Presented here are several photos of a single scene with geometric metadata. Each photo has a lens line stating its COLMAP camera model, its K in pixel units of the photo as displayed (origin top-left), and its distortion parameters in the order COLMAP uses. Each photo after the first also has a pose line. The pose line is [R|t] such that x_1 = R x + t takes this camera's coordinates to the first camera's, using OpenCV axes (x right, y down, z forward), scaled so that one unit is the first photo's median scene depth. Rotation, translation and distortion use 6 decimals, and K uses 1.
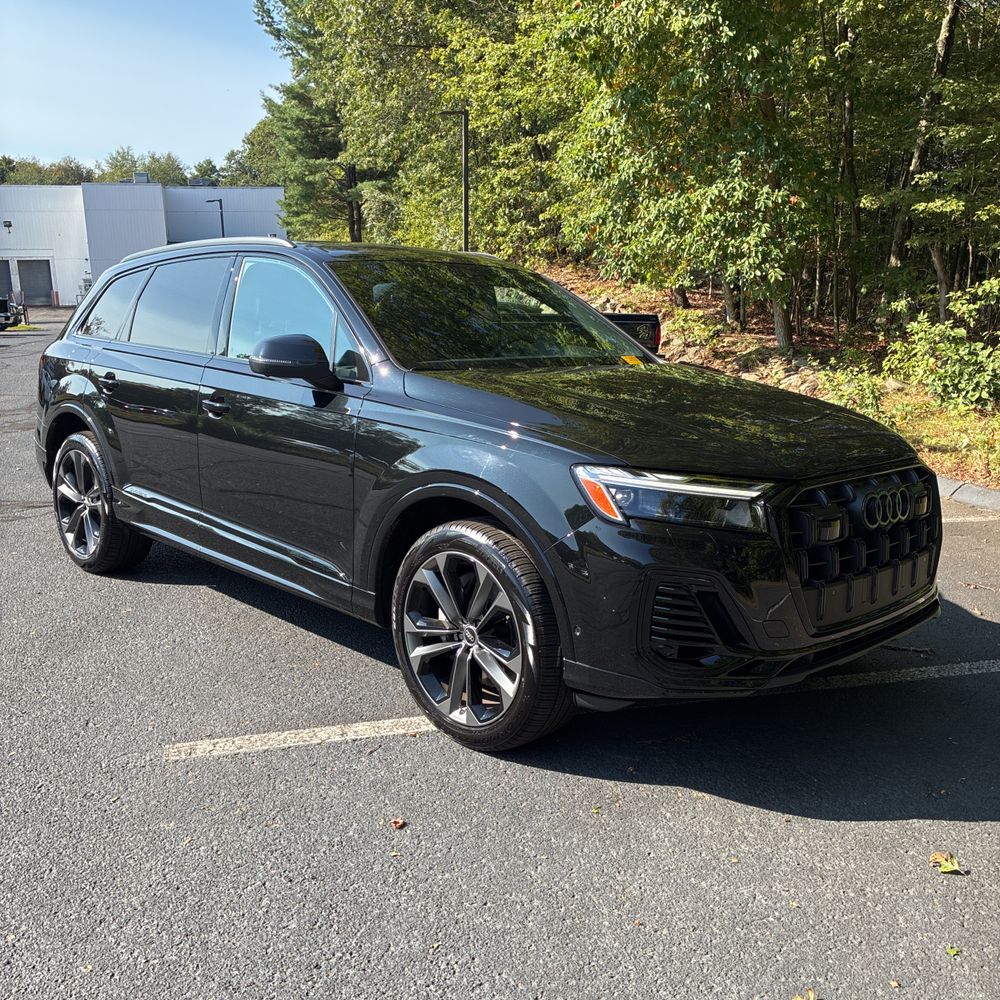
lens RADIAL K [[1004.3, 0, 494.9], [0, 1004.3, 504.6], [0, 0, 1]] dist [0.020038, 0.000000]
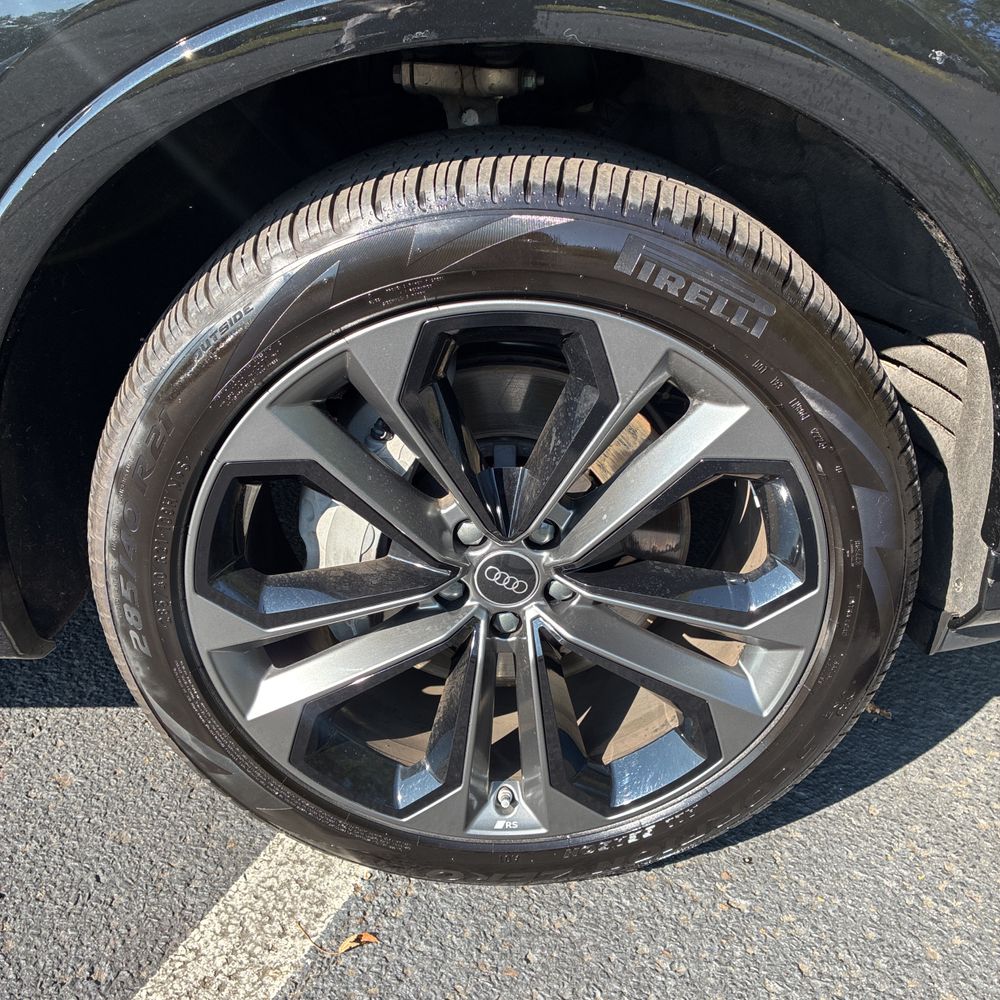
lens RADIAL K [[1004.3, 0, 477.7], [0, 1004.3, 491.9], [0, 0, 1]] dist [0.020038, 0.000000]
pose [[0.689688, -0.367404, 0.623975, -0.047851], [0.141879, 0.913580, 0.381106, -0.000346], [-0.710071, -0.174315, 0.682212, 0.197494]]
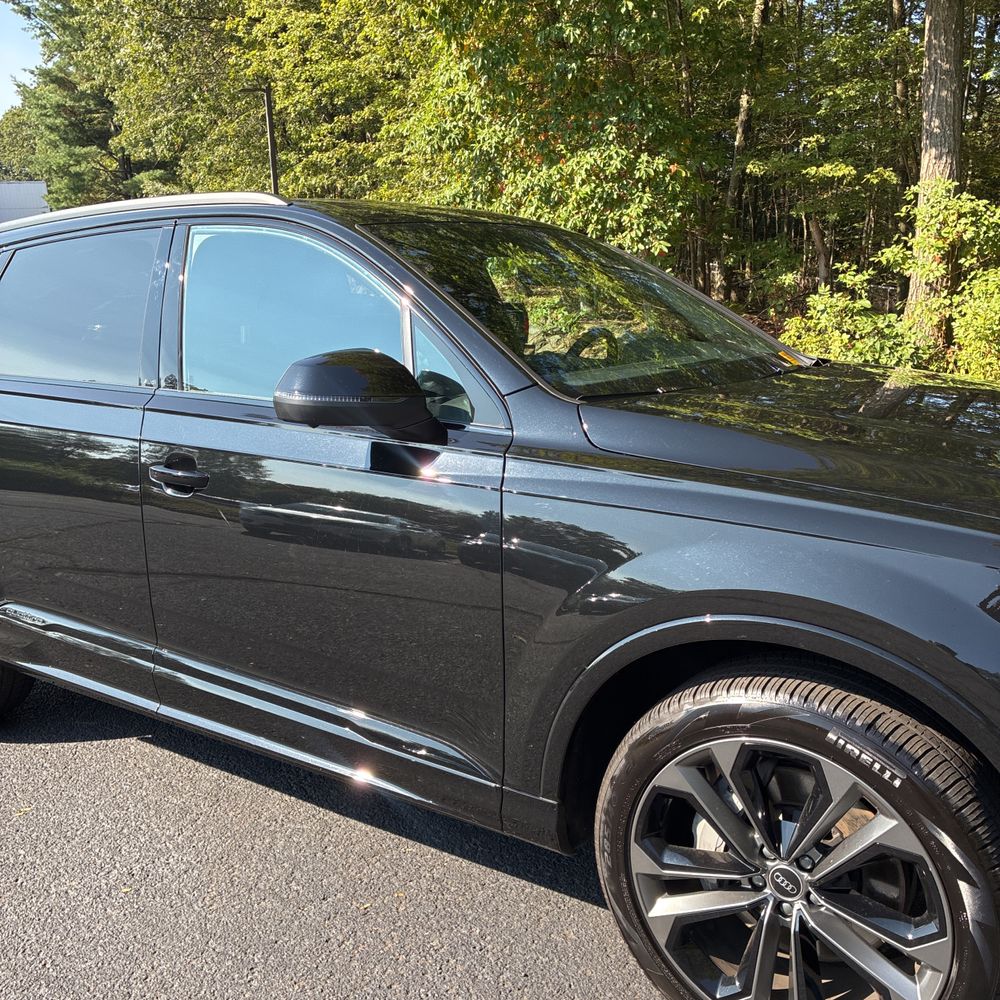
lens RADIAL K [[1004.3, 0, 494.4], [0, 1004.3, 492.4], [0, 0, 1]] dist [0.020038, 0.000000]
pose [[0.978005, -0.083059, 0.191329, -0.064532], [0.083269, 0.996503, 0.006961, -0.023769], [-0.191238, 0.009123, 0.981501, 0.118456]]
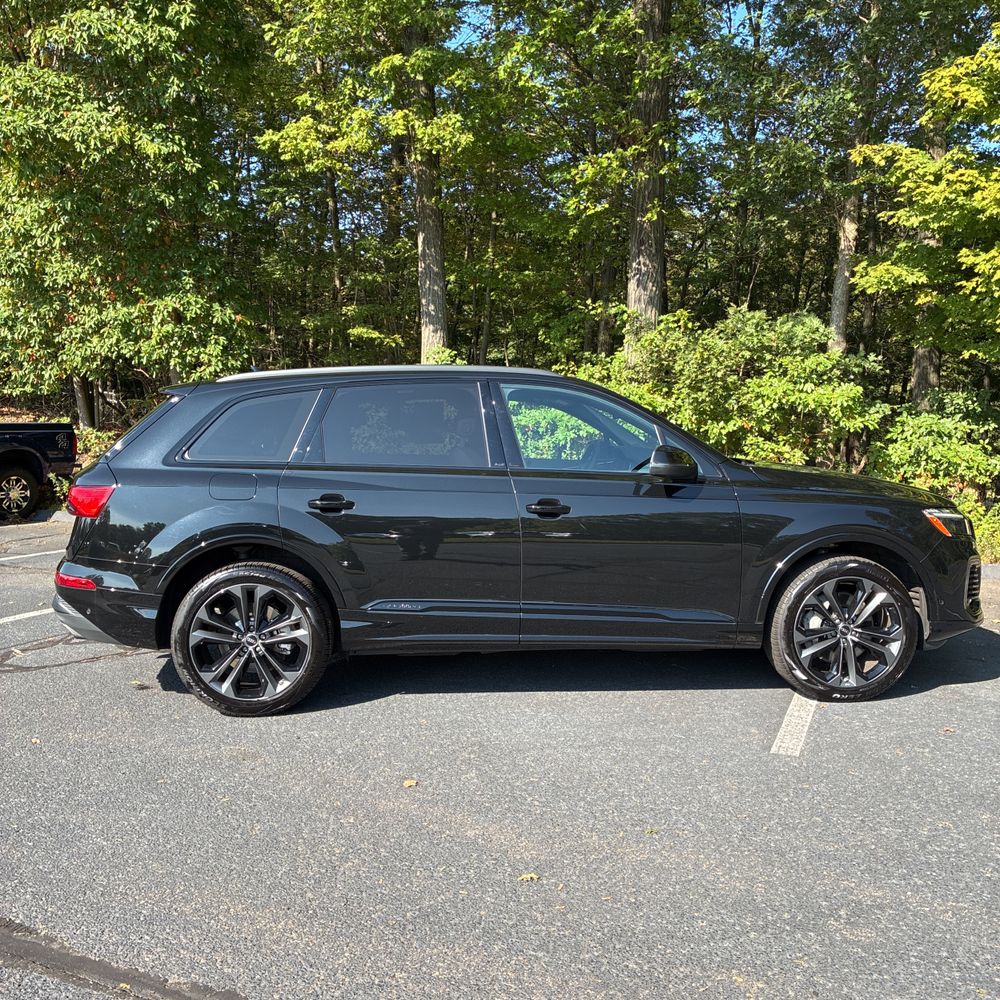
lens RADIAL K [[1004.3, 0, 504.3], [0, 1004.3, 499.5], [0, 0, 1]] dist [0.020038, 0.000000]
pose [[0.633333, -0.075999, 0.770139, -0.375238], [0.153095, 0.987803, -0.028421, -0.026037], [-0.758585, 0.135904, 0.637243, 0.090764]]
